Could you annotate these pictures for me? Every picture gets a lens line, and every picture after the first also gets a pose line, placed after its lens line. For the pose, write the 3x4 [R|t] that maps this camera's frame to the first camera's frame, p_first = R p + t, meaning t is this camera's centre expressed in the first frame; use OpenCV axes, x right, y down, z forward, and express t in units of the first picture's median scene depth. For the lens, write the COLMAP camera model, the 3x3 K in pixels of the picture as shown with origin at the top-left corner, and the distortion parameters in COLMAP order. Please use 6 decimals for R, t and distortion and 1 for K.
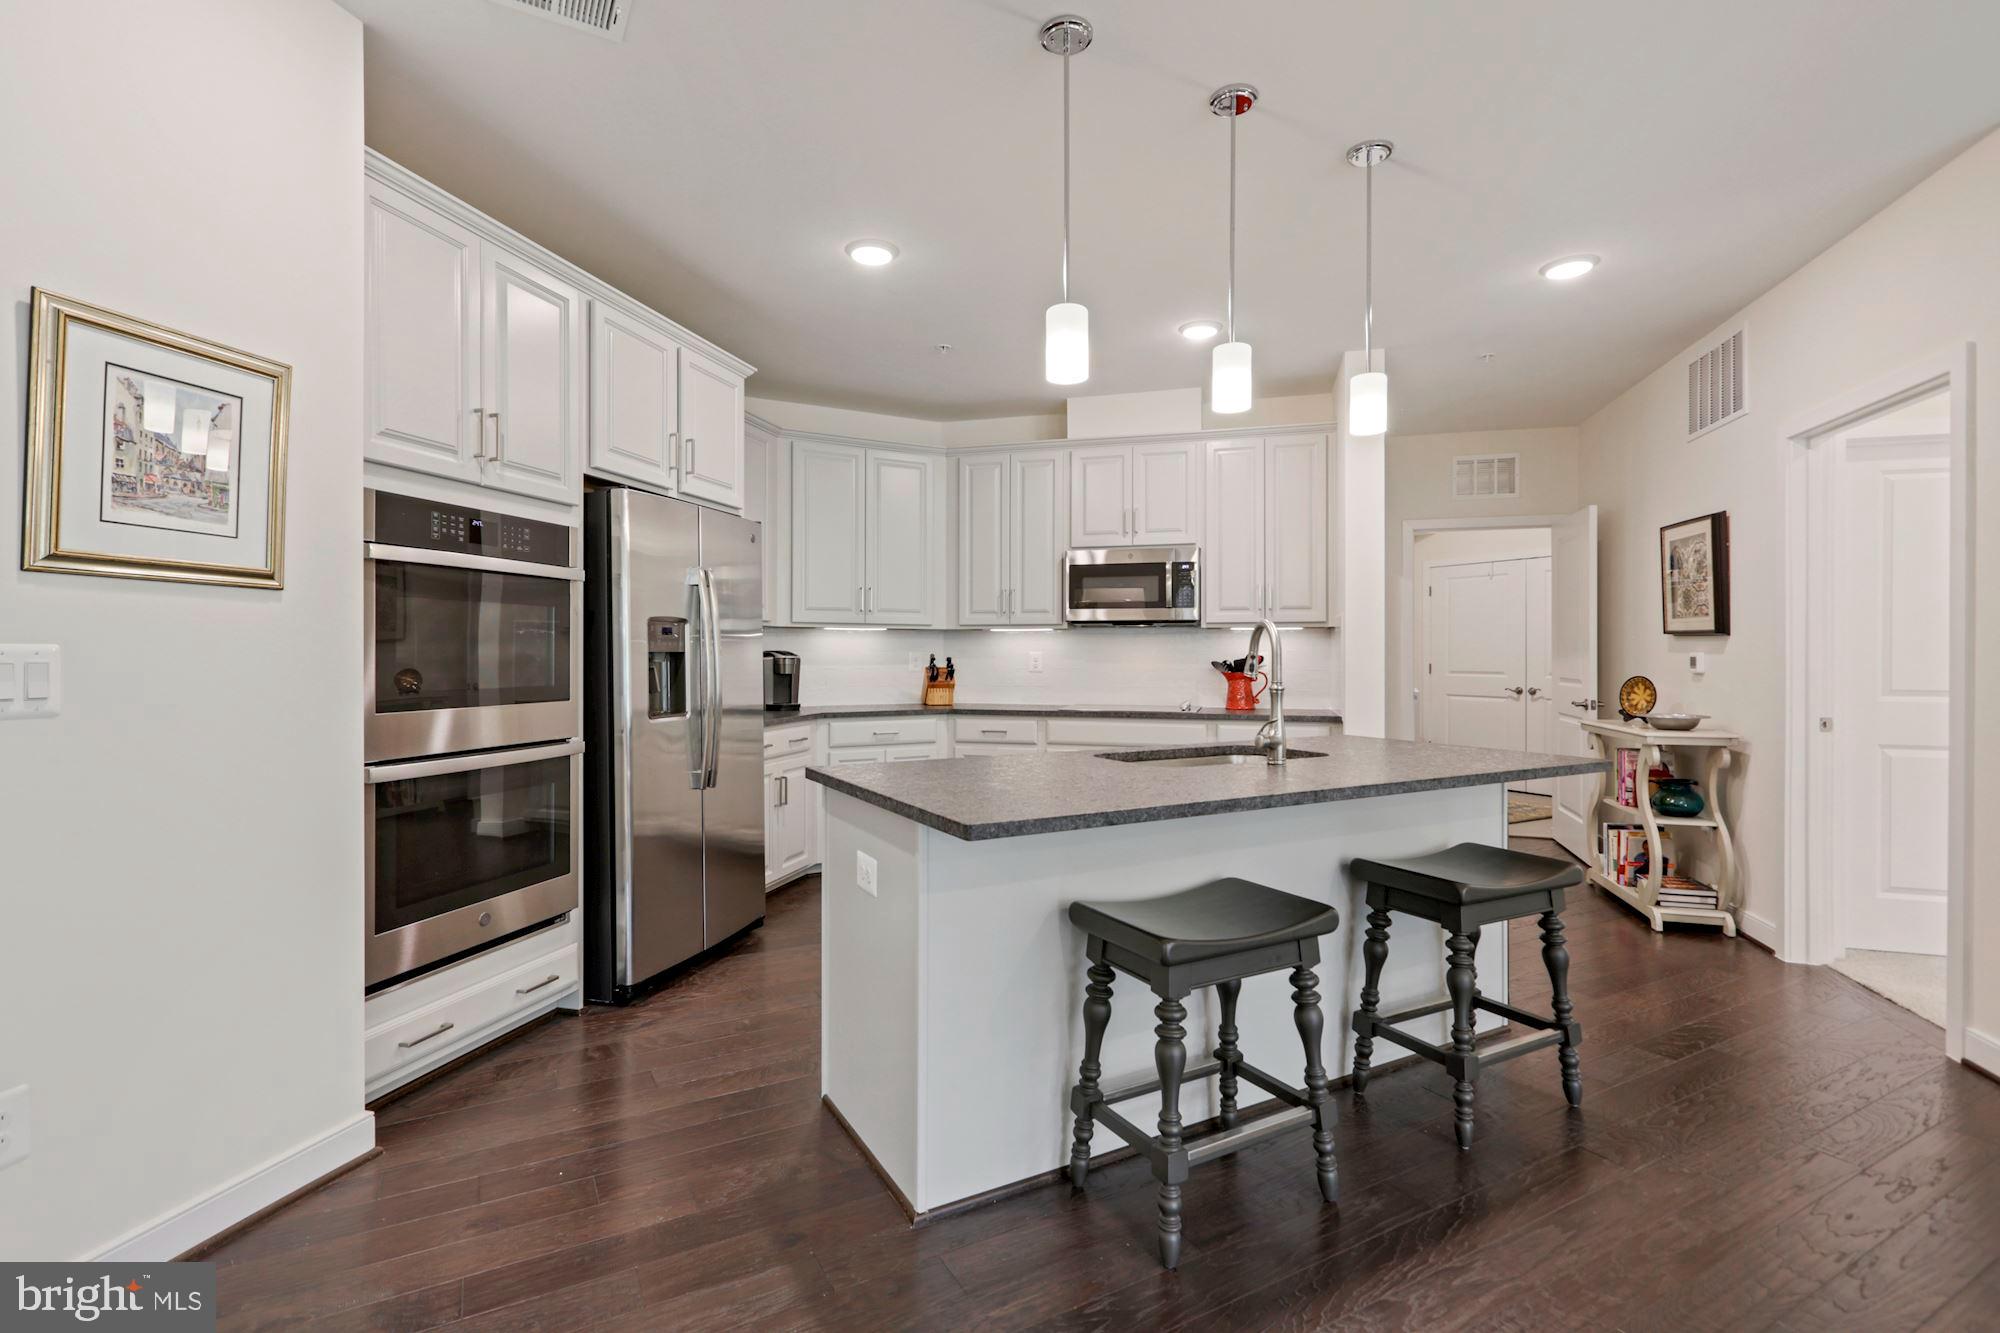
lens RADIAL K [[924.8, 0, 1000.9], [0, 924.8, 658.5], [0, 0, 1]] dist [0.003171, 0.001047]
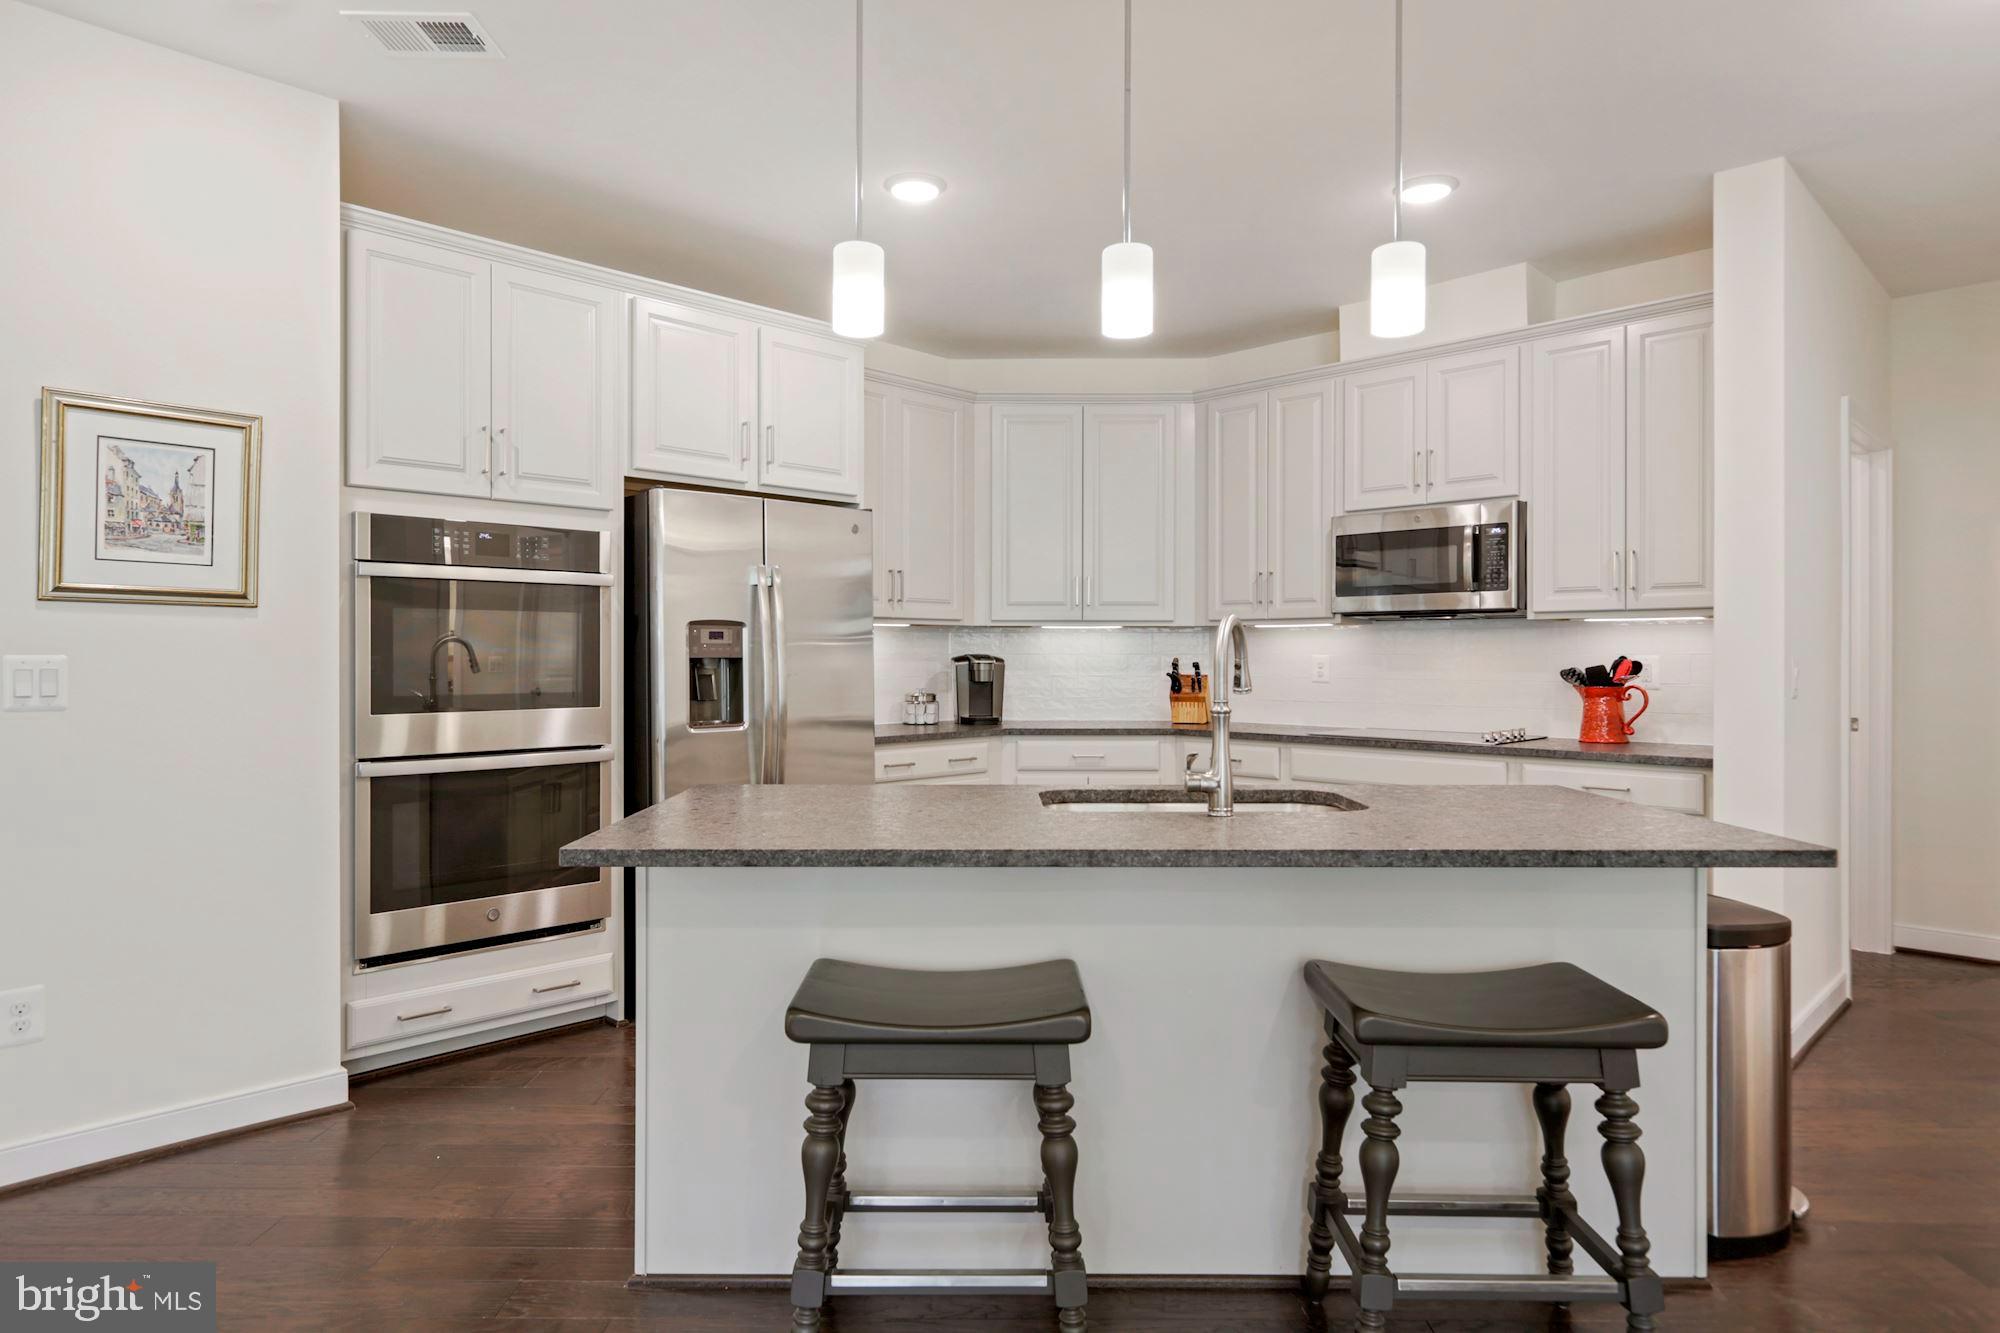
lens RADIAL K [[1174.8, 0, 976.5], [0, 1174.8, 660.5], [0, 0, 1]] dist [0.008862, 0.000073]
pose [[0.870838, 0.002016, -0.491566, 0.499238], [-0.001679, 0.999998, 0.001127, -0.006433], [0.491567, -0.000156, 0.870840, 0.096308]]
